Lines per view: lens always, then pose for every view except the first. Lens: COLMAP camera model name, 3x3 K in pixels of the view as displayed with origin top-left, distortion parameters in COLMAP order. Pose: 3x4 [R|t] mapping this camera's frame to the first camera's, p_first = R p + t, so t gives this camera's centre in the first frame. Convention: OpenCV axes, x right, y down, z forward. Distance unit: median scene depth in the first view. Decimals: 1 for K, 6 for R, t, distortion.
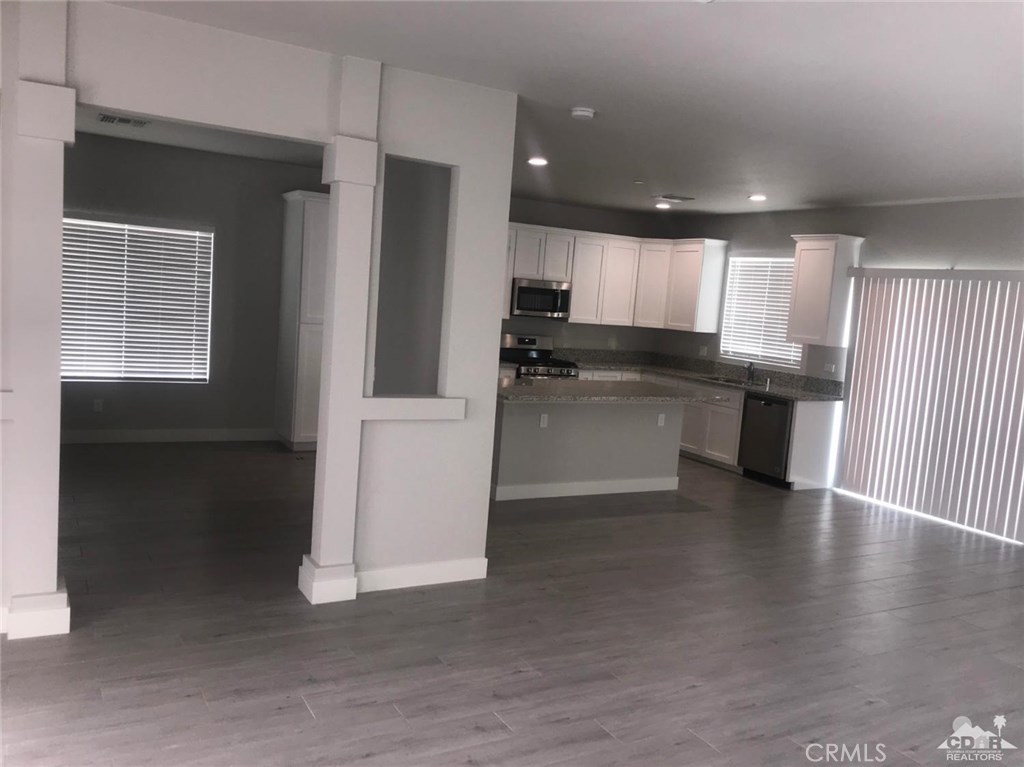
lens RADIAL K [[838.9, 0, 512.0], [0, 838.9, 383.5], [0, 0, 1]] dist [0.181637, -0.175187]
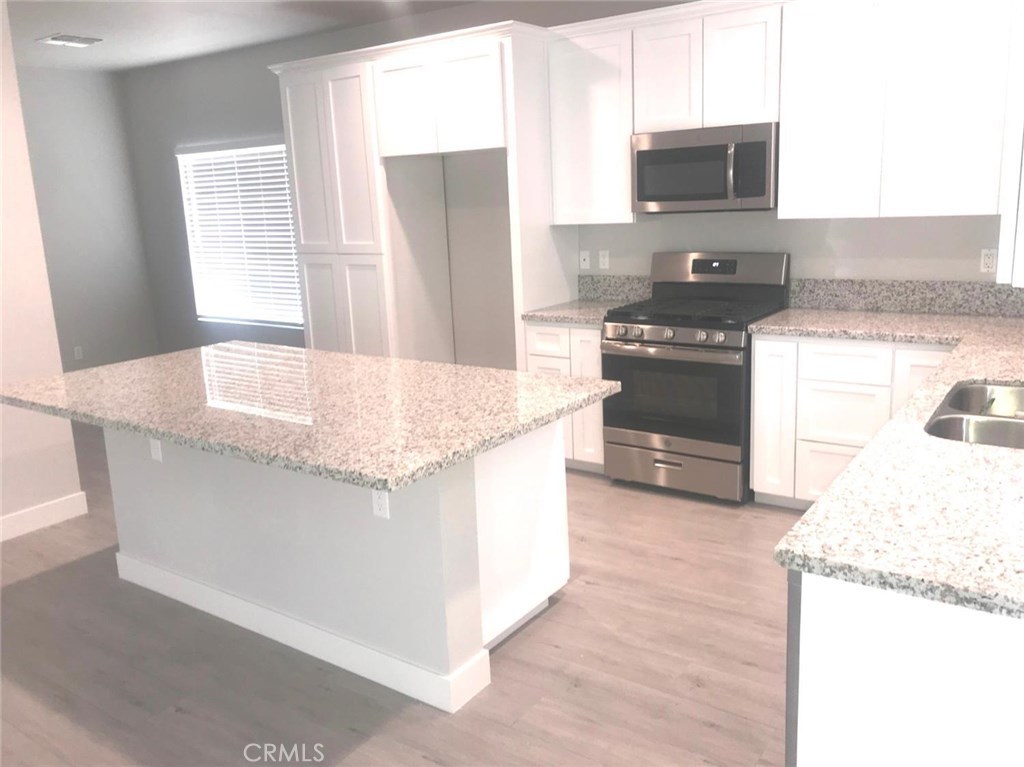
lens RADIAL K [[838.9, 0, 512.0], [0, 838.9, 383.5], [0, 0, 1]] dist [0.181637, -0.175187]
pose [[0.415692, 0.101181, -0.903860, 0.417517], [-0.025275, 0.994694, 0.099725, -0.031523], [0.909154, -0.018610, 0.416043, 0.723358]]
